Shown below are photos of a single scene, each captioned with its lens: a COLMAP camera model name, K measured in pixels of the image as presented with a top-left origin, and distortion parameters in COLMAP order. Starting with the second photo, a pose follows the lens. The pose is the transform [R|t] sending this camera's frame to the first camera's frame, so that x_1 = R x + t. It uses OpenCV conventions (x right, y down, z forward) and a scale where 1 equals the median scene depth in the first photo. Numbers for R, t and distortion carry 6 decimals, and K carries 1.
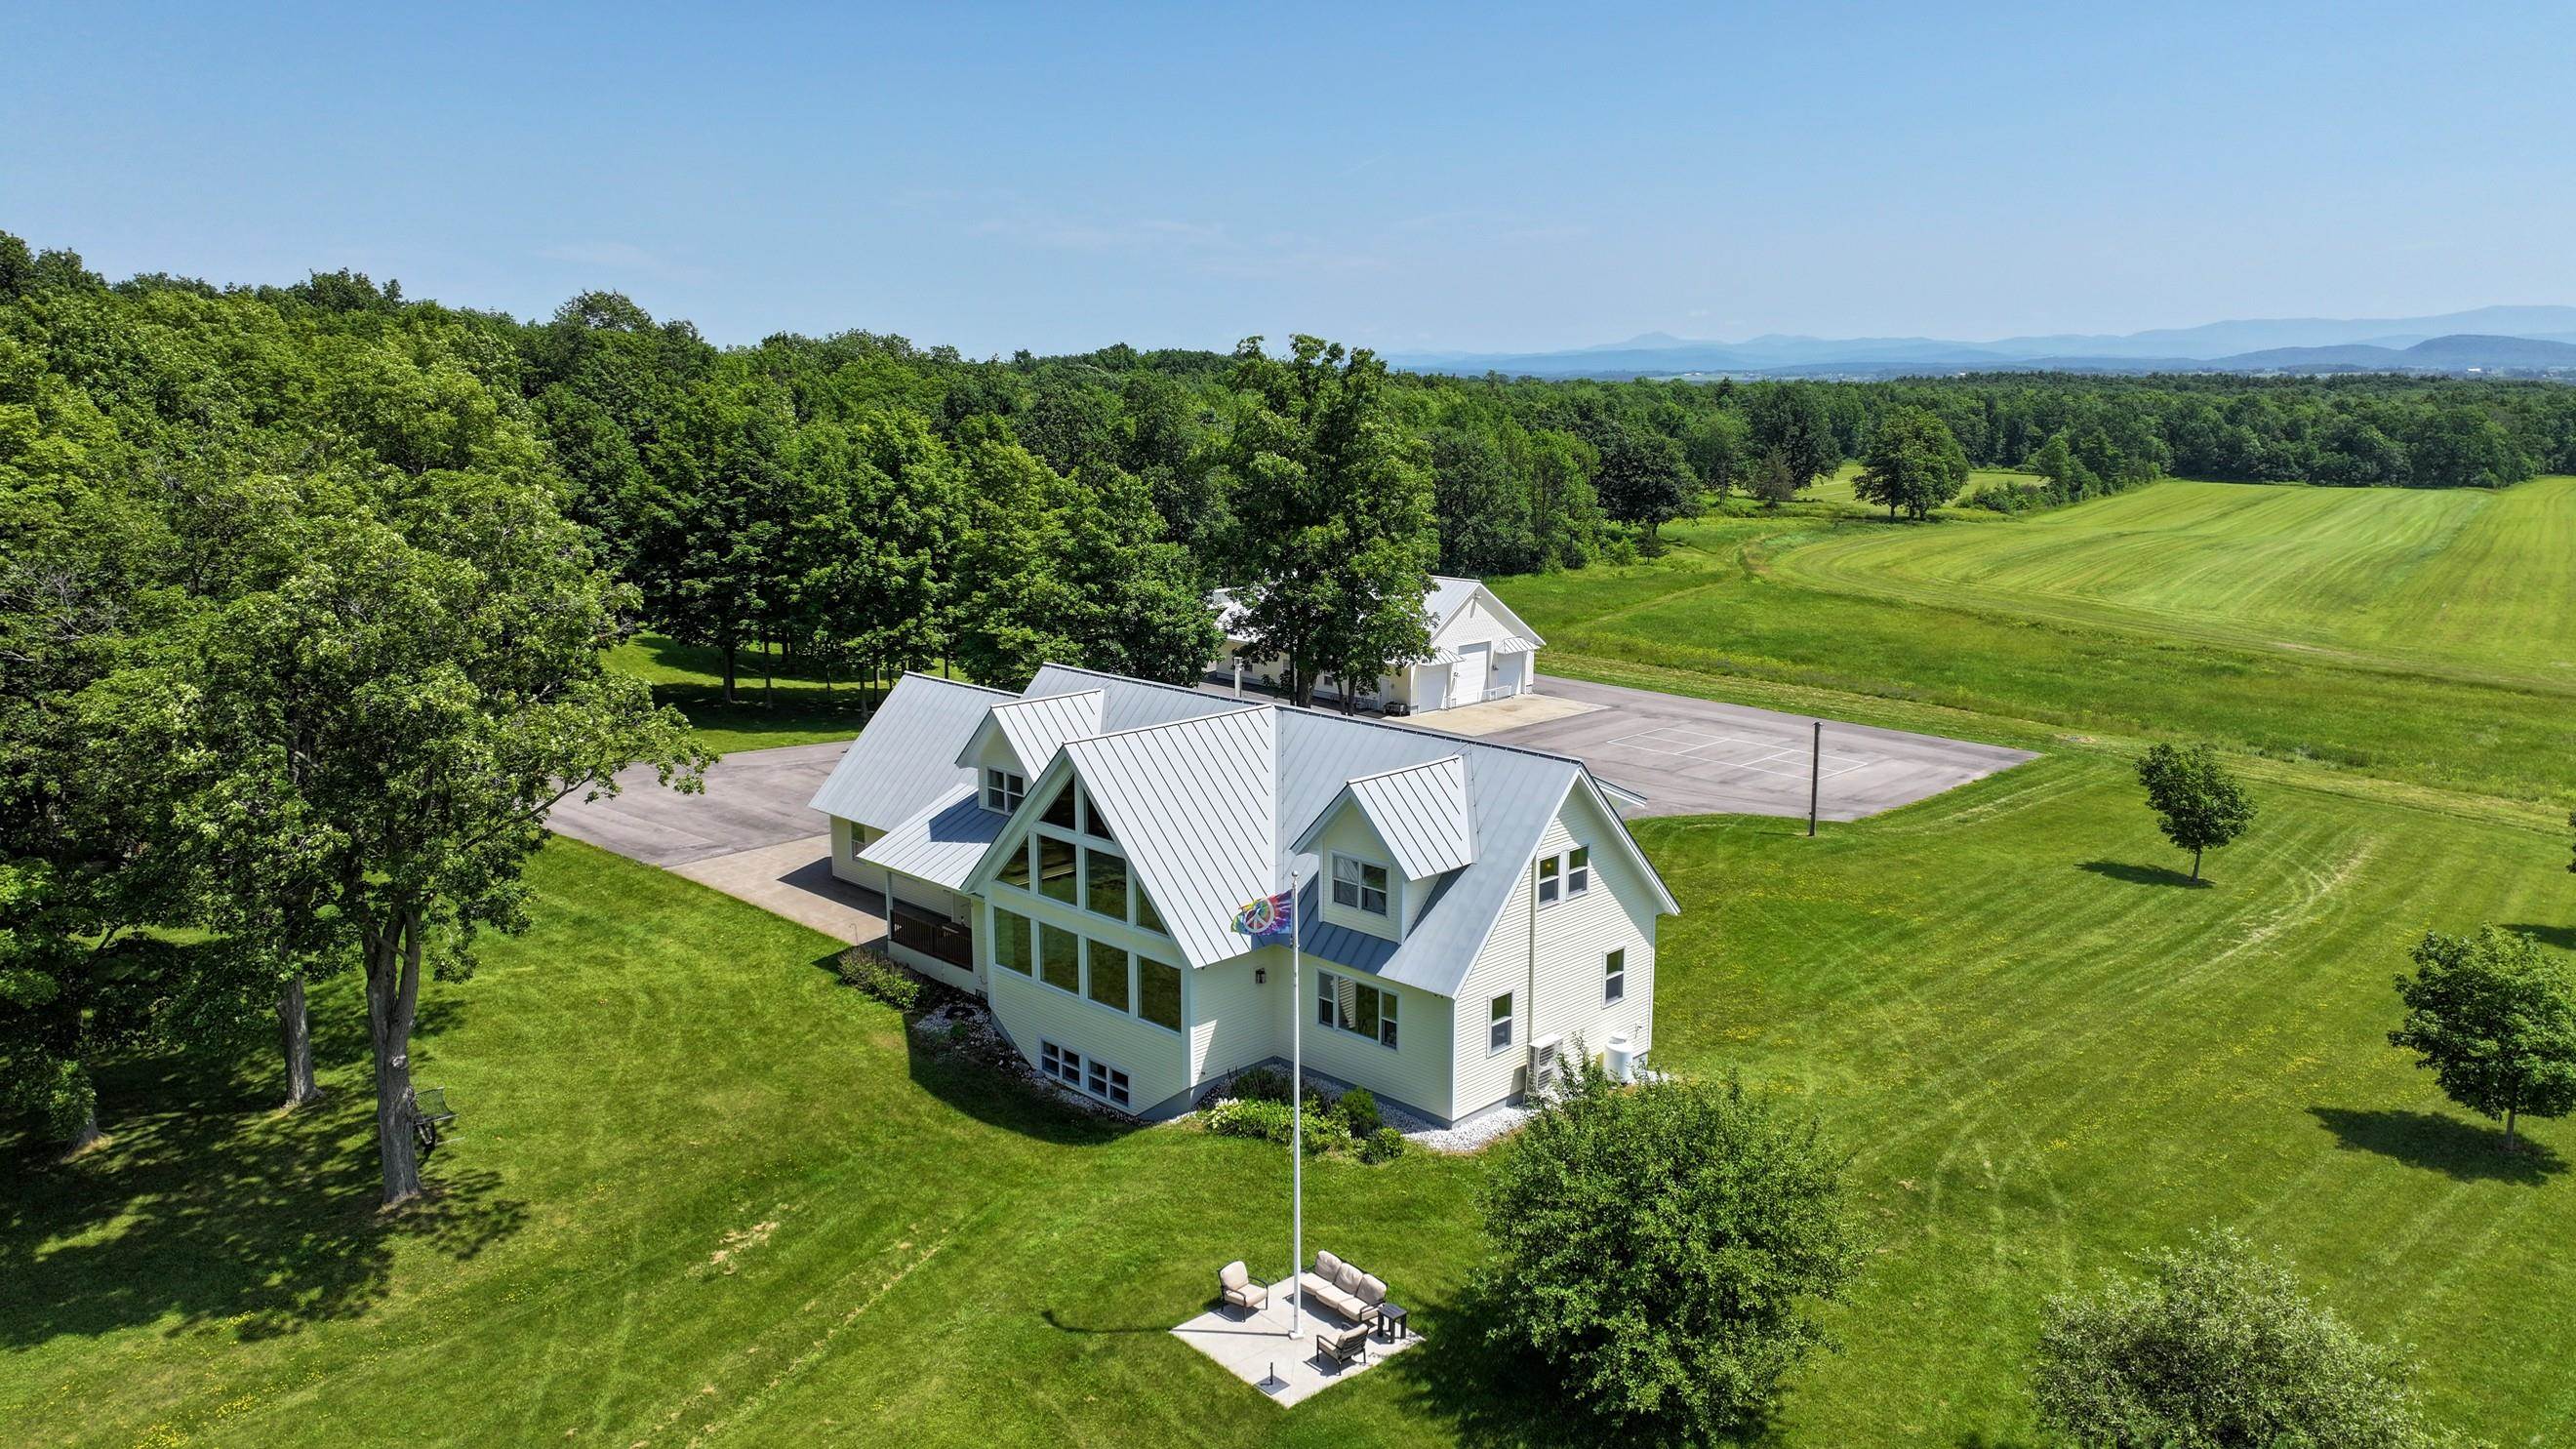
lens RADIAL K [[1802.7, 0, 1288.0], [0, 1802.7, 724.5], [0, 0, 1]] dist [0.001754, 0.000075]
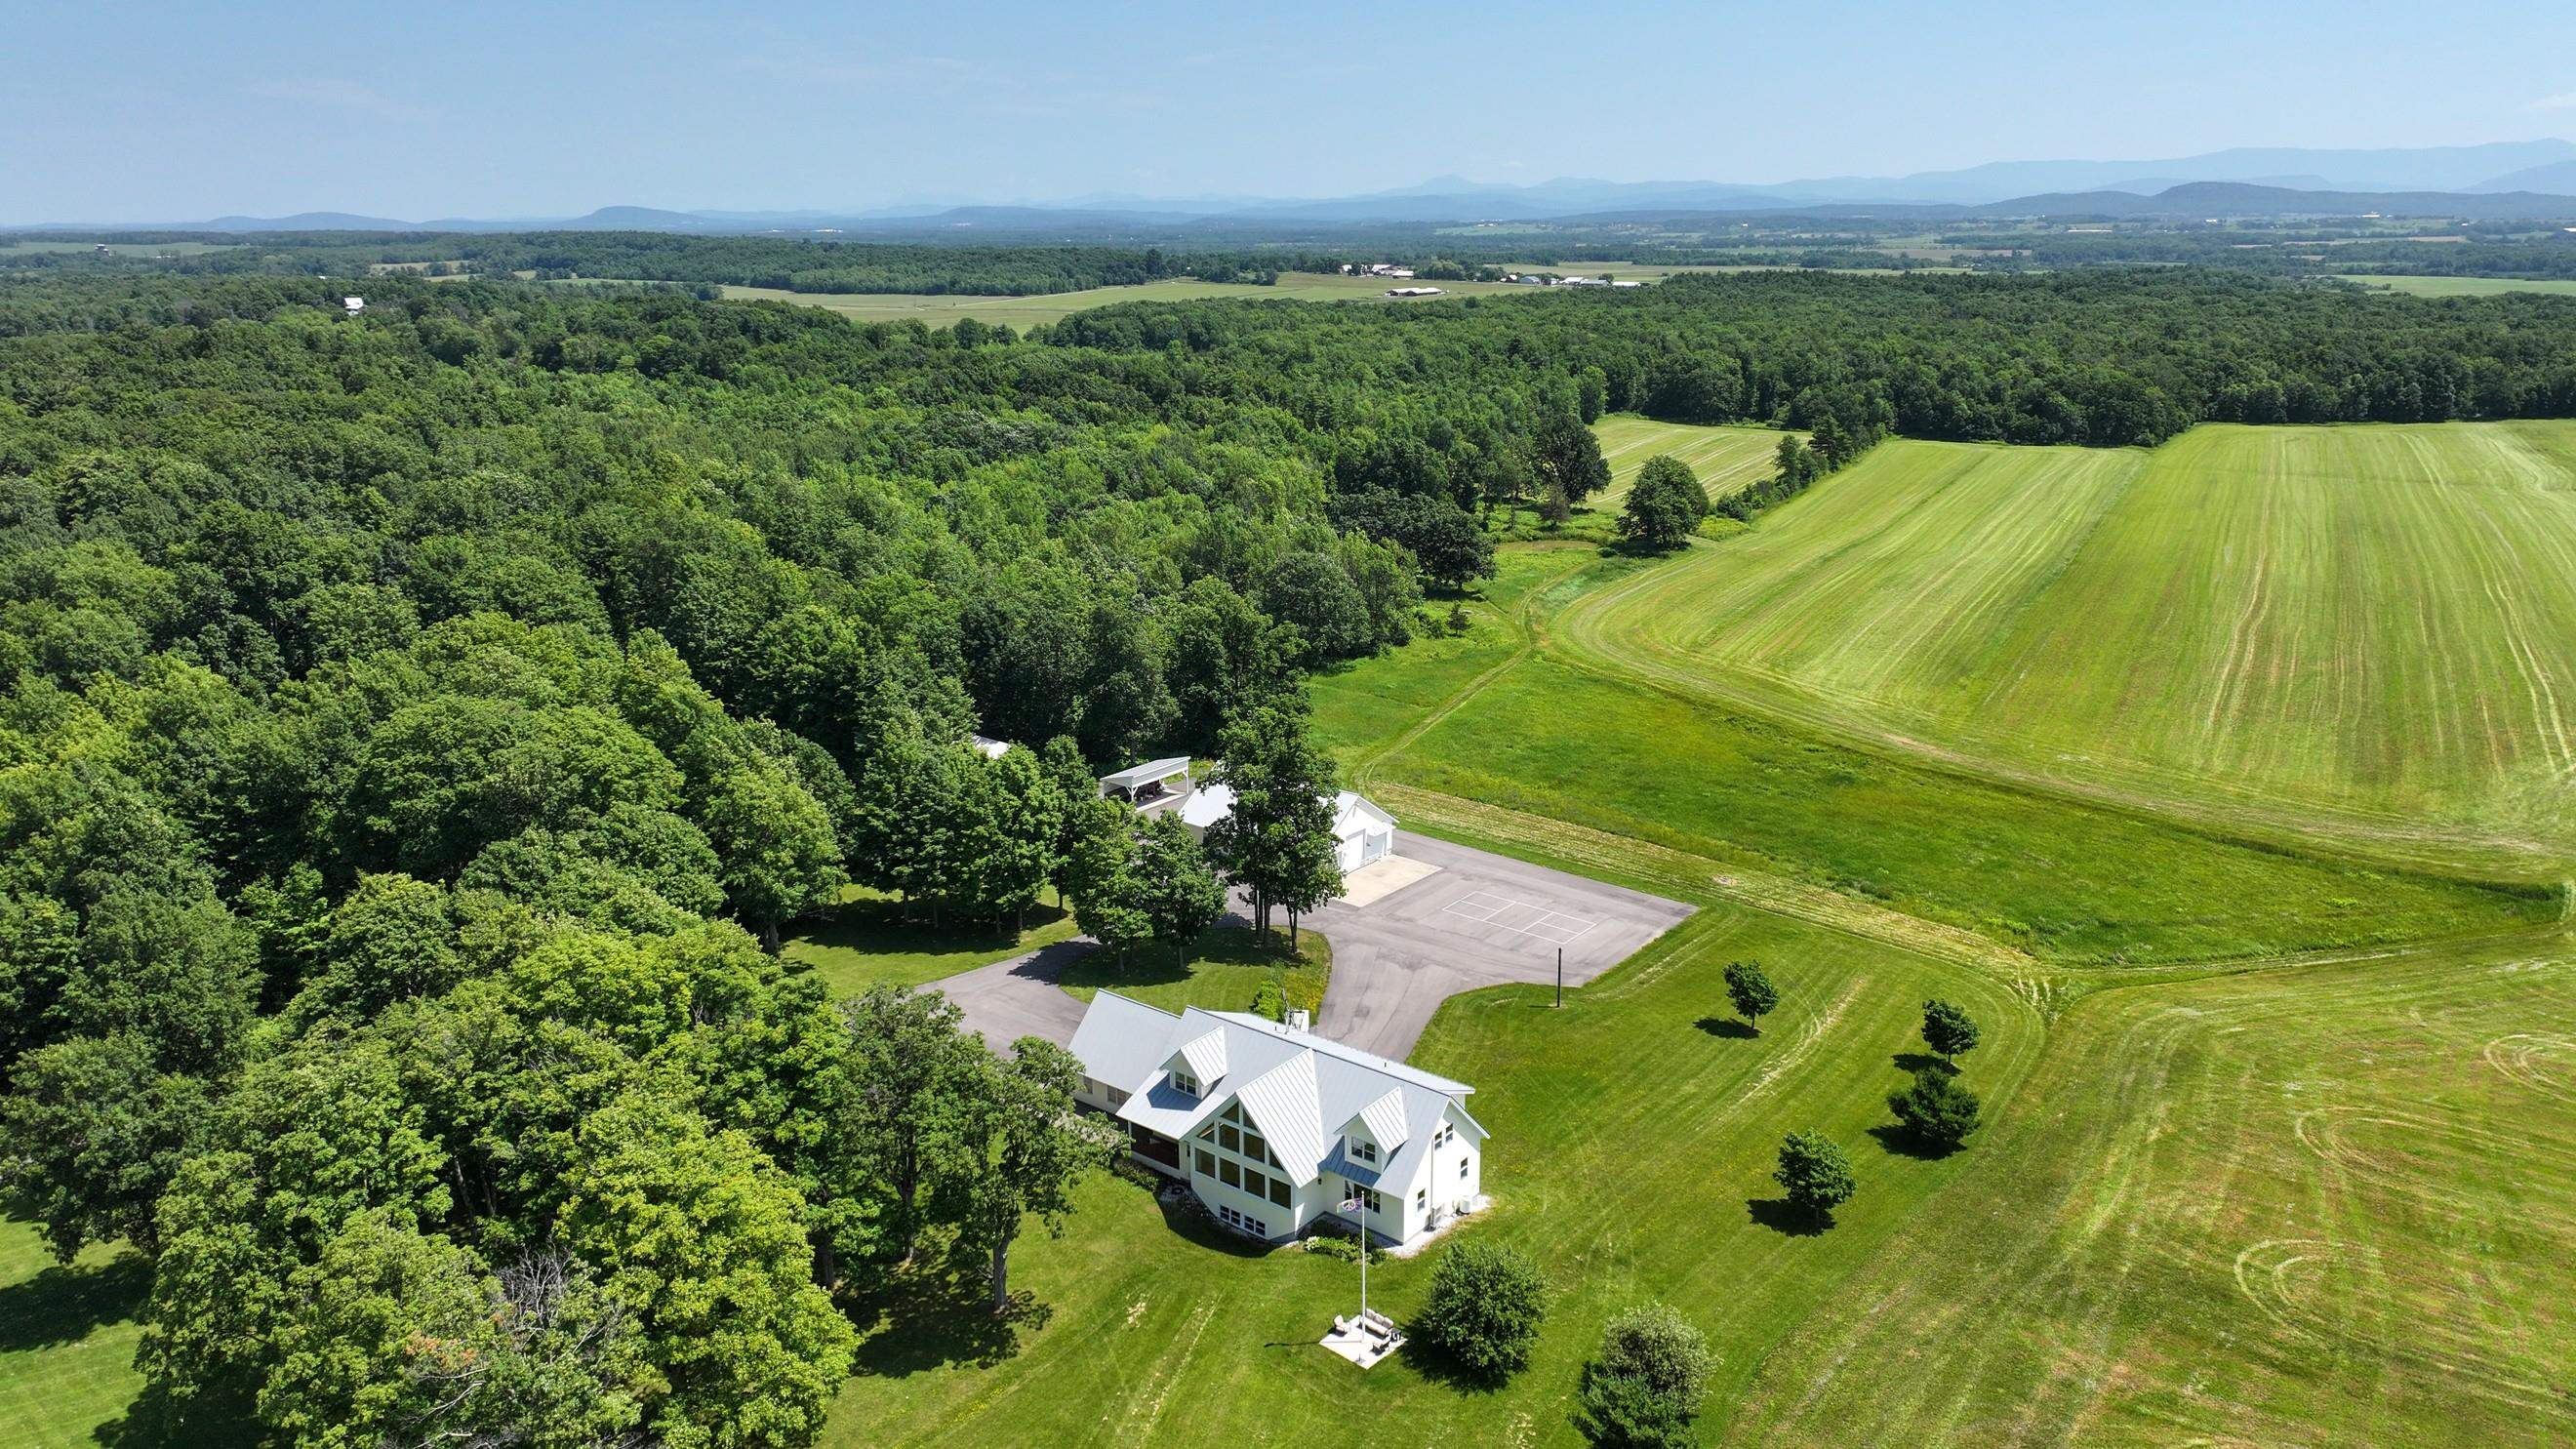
lens RADIAL K [[1802.7, 0, 1288.0], [0, 1802.7, 724.5], [0, 0, 1]] dist [0.001754, 0.000075]
pose [[0.993759, -0.036491, 0.105414, -0.221392], [0.027733, 0.996132, 0.083383, -0.513569], [-0.108049, -0.079939, 0.990926, -1.021656]]
